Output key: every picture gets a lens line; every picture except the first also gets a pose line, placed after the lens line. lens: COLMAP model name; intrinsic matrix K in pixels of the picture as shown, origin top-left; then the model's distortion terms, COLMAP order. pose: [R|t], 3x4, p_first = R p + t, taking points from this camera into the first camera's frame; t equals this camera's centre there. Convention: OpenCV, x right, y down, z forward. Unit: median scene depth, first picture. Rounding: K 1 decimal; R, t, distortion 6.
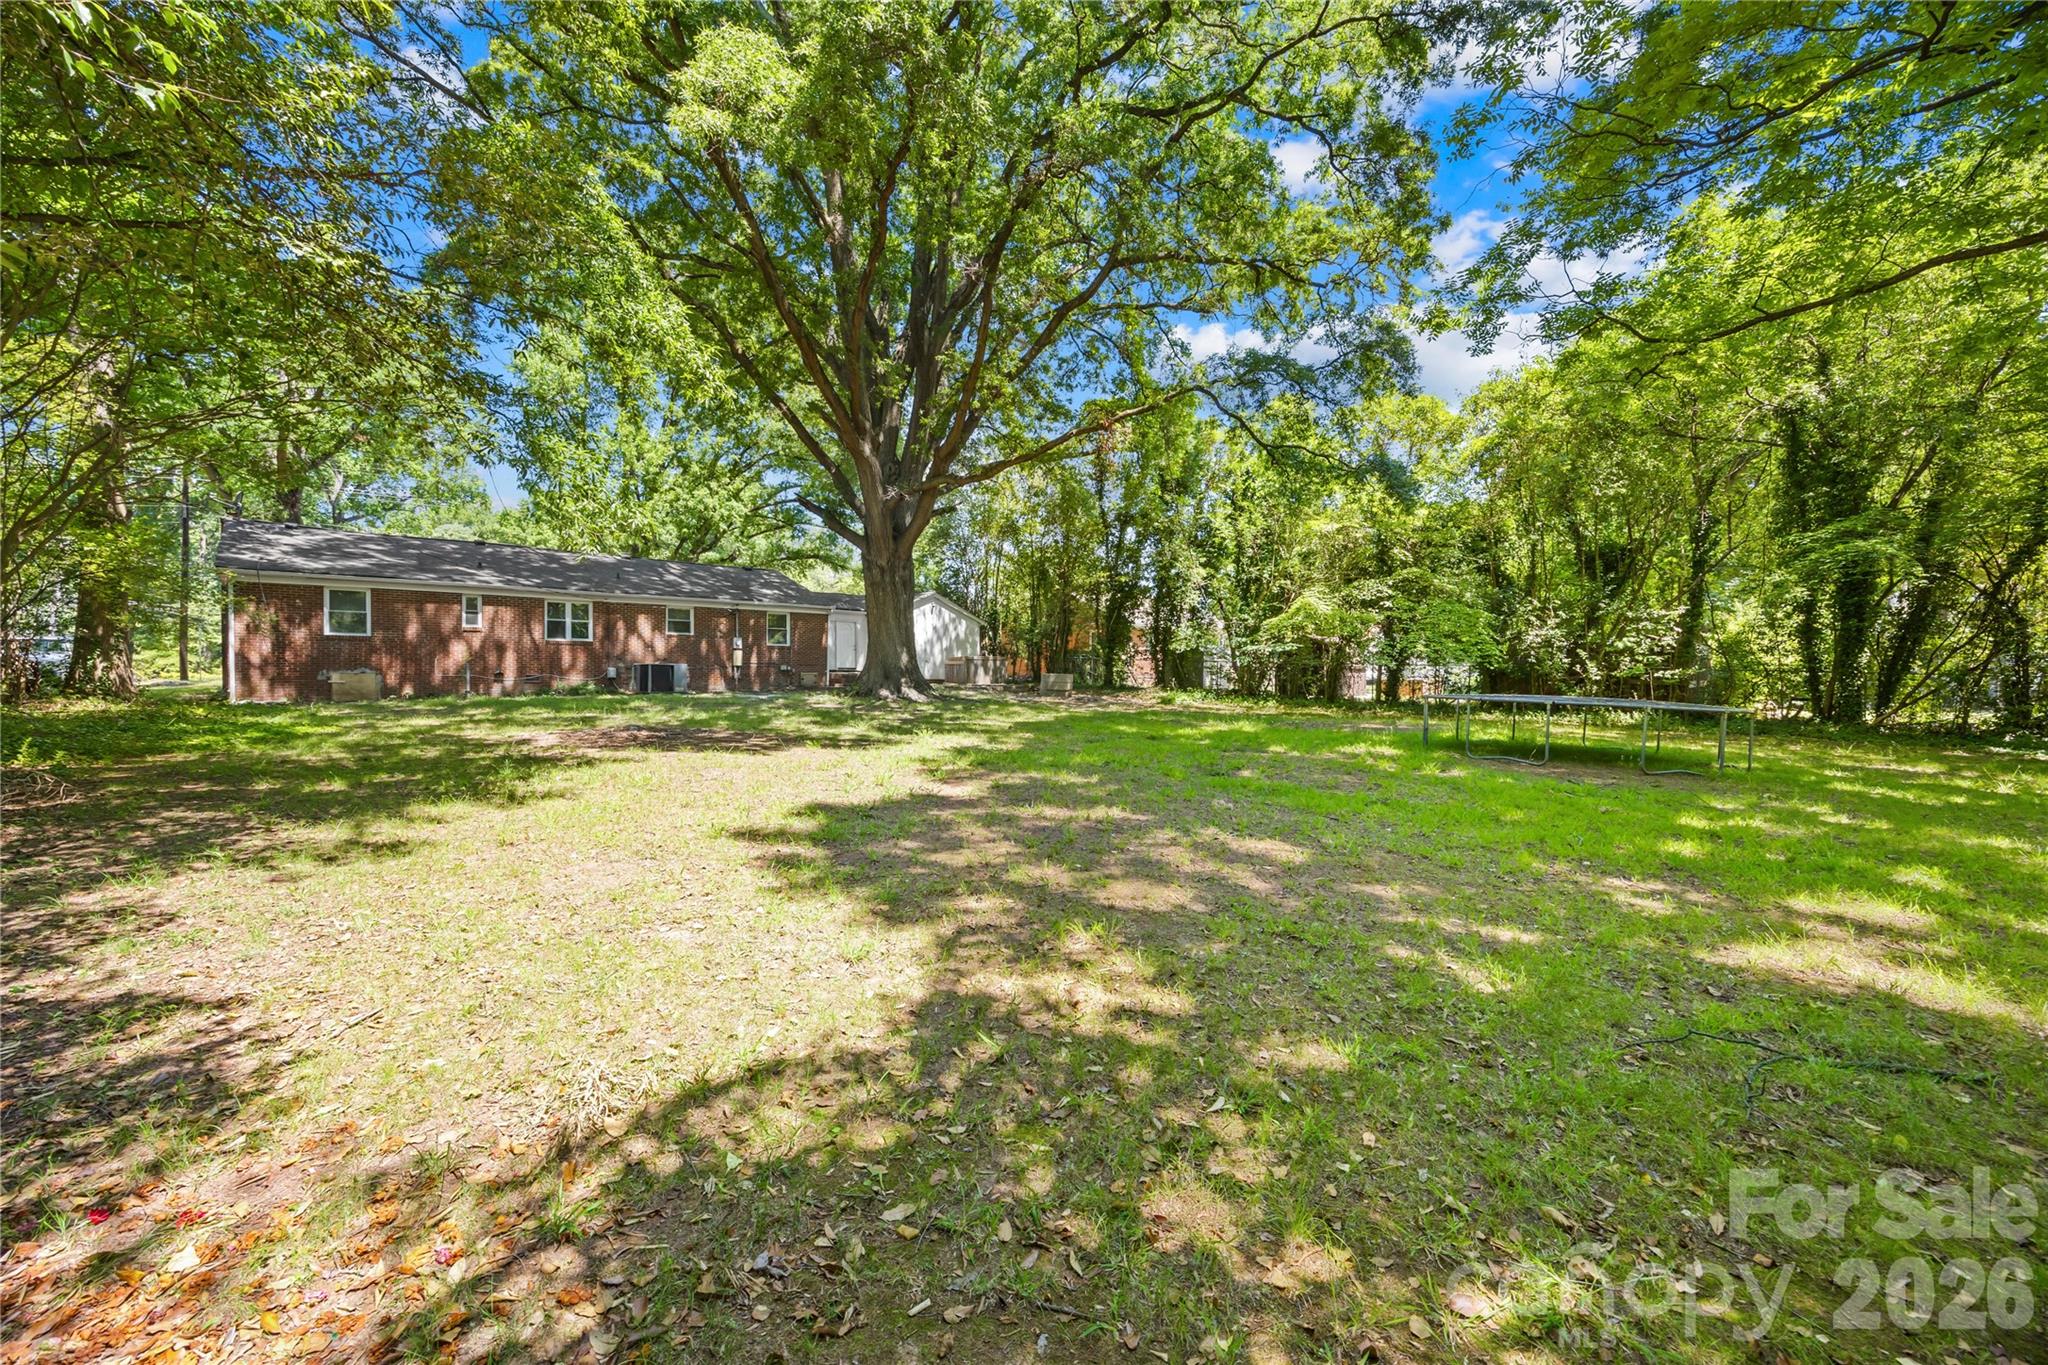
lens RADIAL K [[768.9, 0, 1028.6], [0, 768.9, 679.4], [0, 0, 1]] dist [-0.001266, 0.000270]
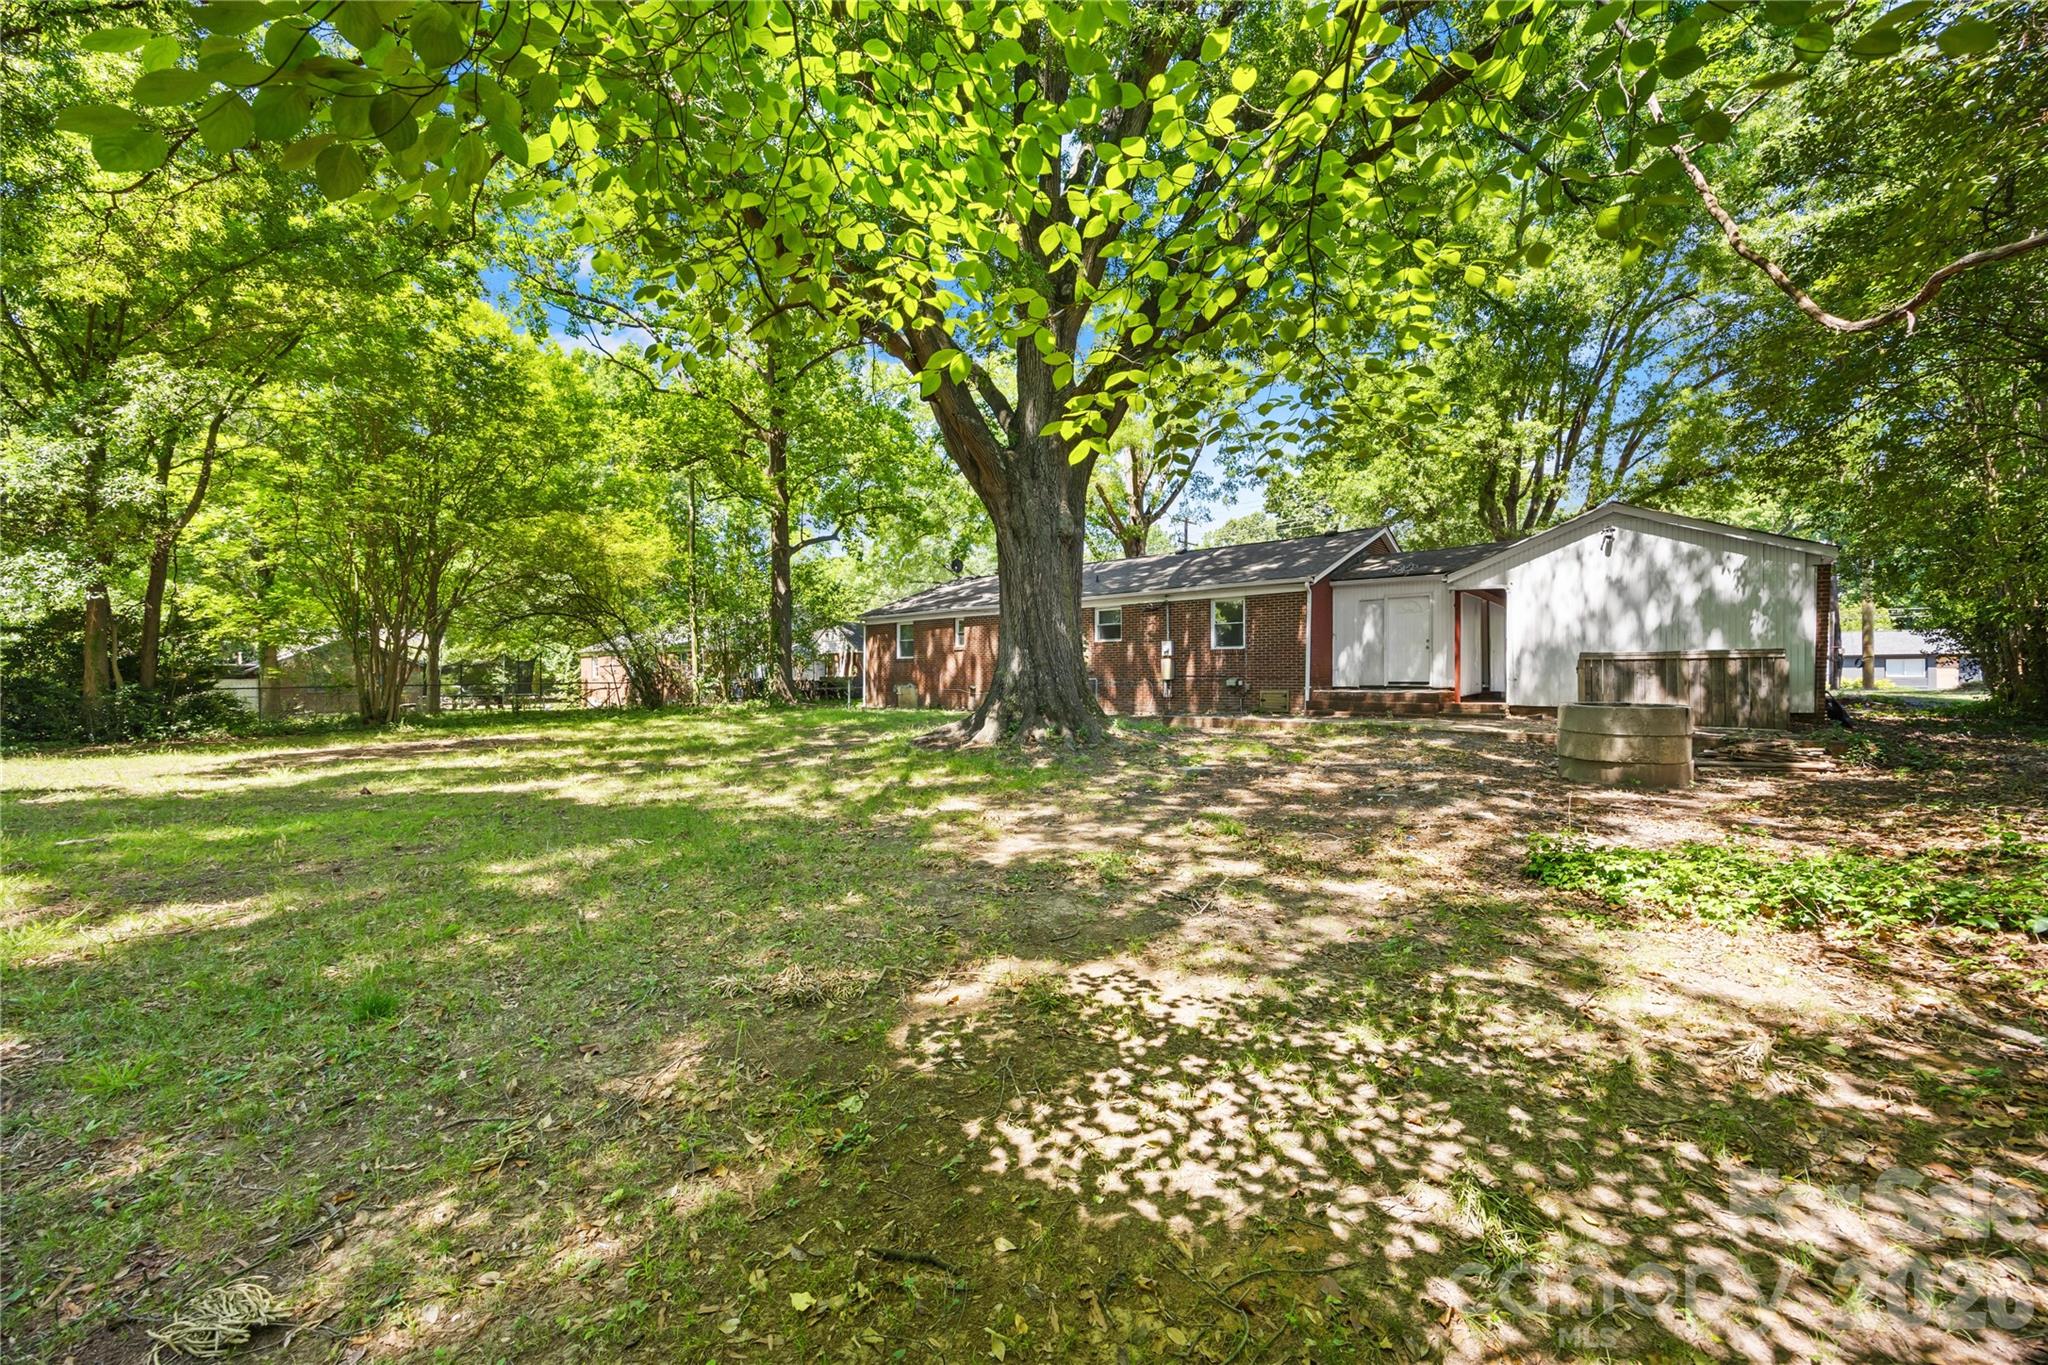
lens RADIAL K [[768.9, 0, 1041.7], [0, 768.9, 674.1], [0, 0, 1]] dist [-0.001266, 0.000270]
pose [[0.100186, -0.002897, -0.994964, 0.378214], [-0.005214, 0.999980, -0.003437, -0.020604], [0.994955, 0.005532, 0.100169, 0.911672]]
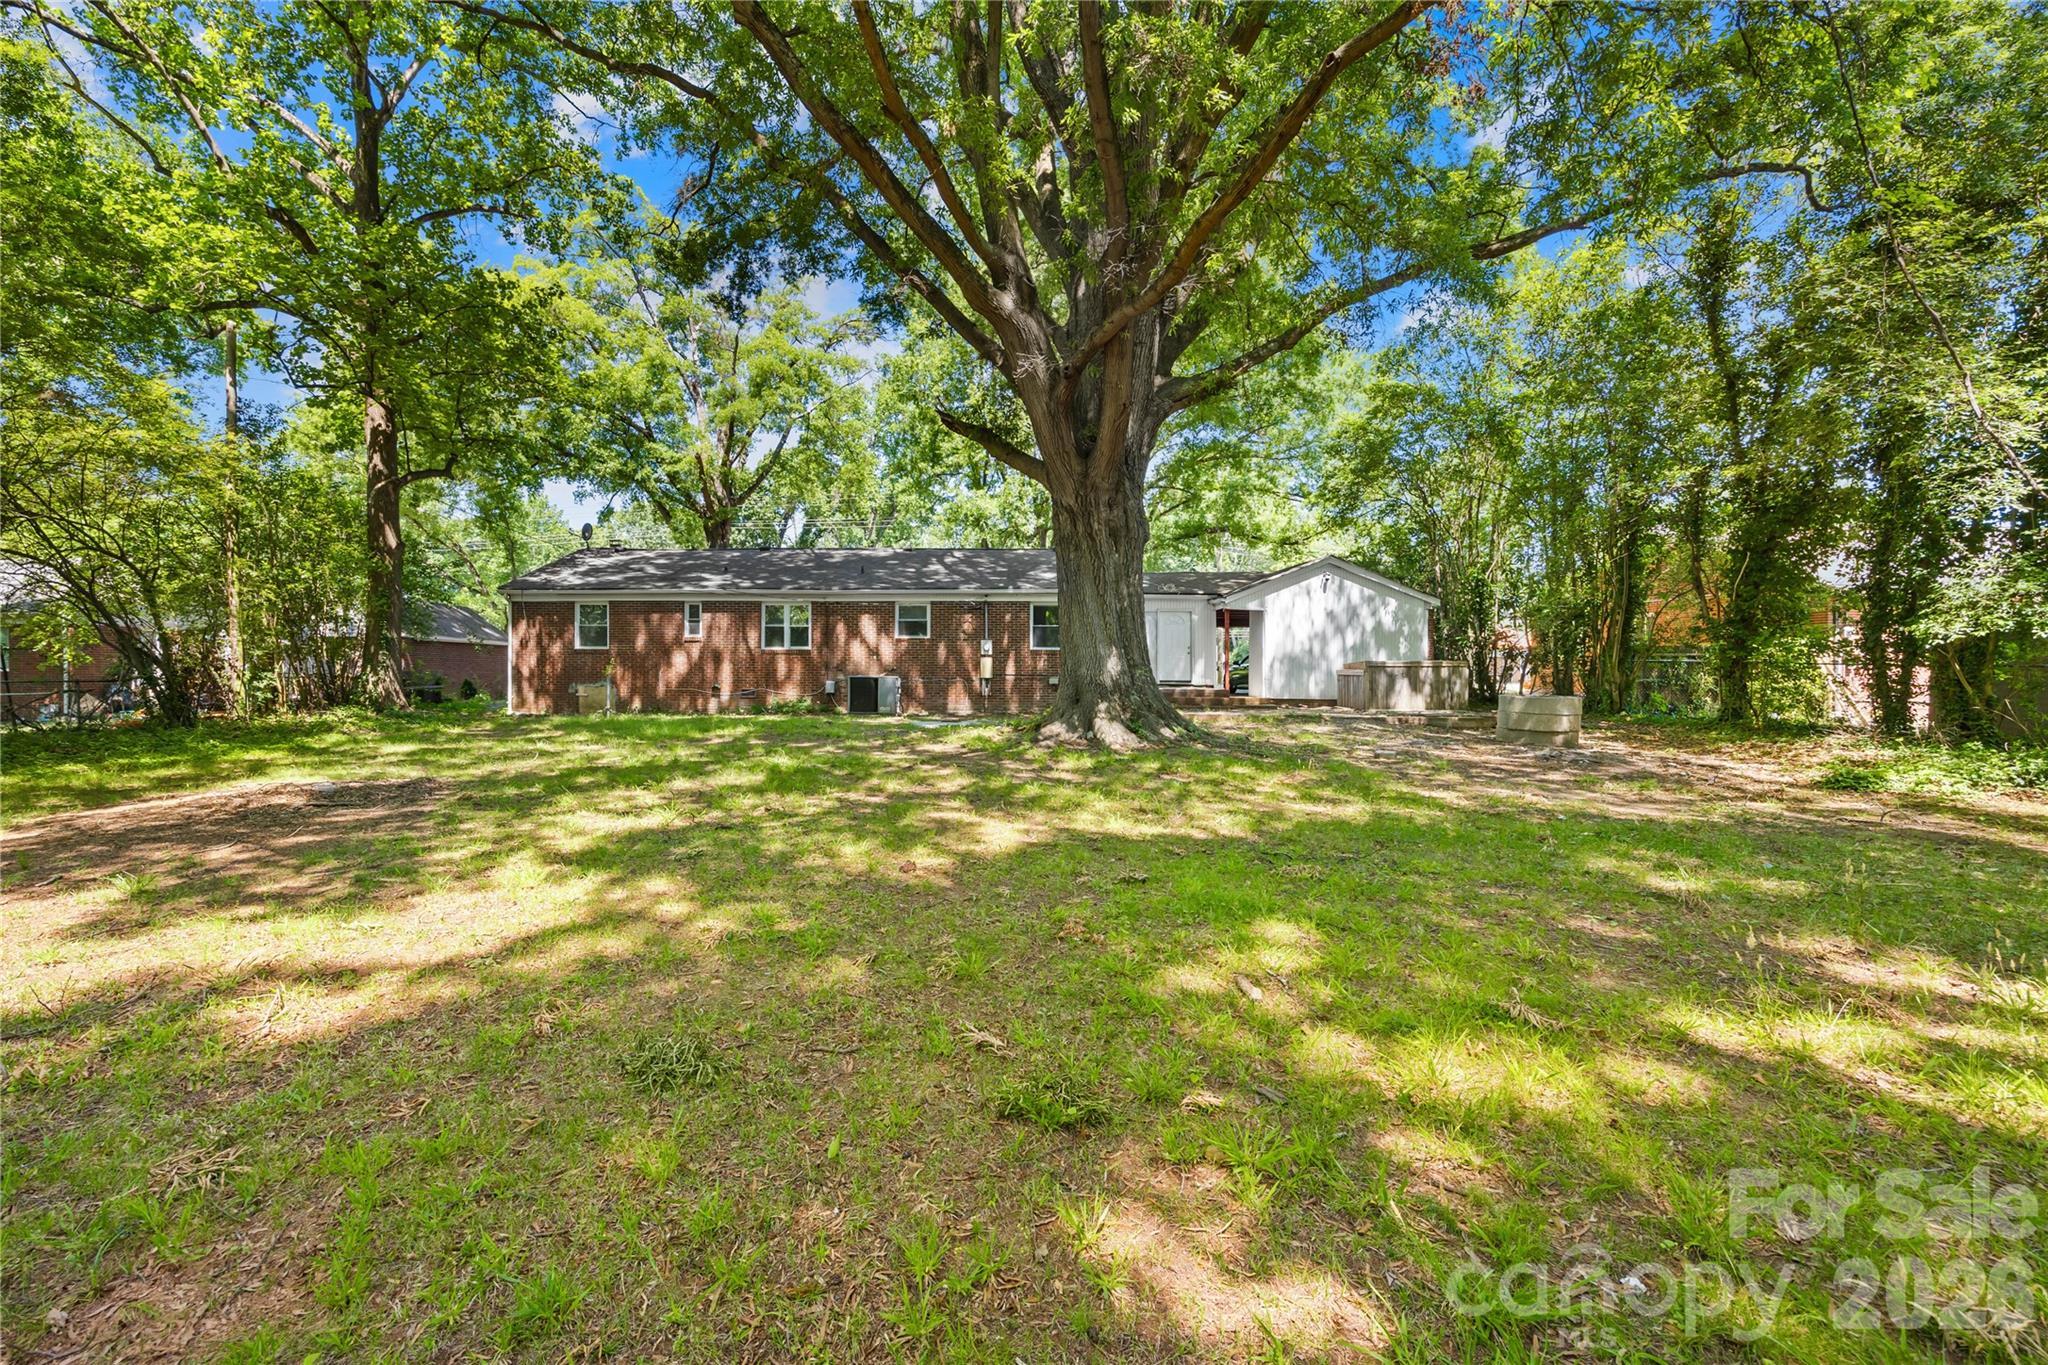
lens RADIAL K [[768.9, 0, 1013.9], [0, 768.9, 677.0], [0, 0, 1]] dist [-0.001266, 0.000270]
pose [[0.711754, 0.003540, -0.702420, 0.180114], [-0.009916, 0.999938, -0.005008, -0.016454], [0.702359, 0.010530, 0.711745, 0.555490]]
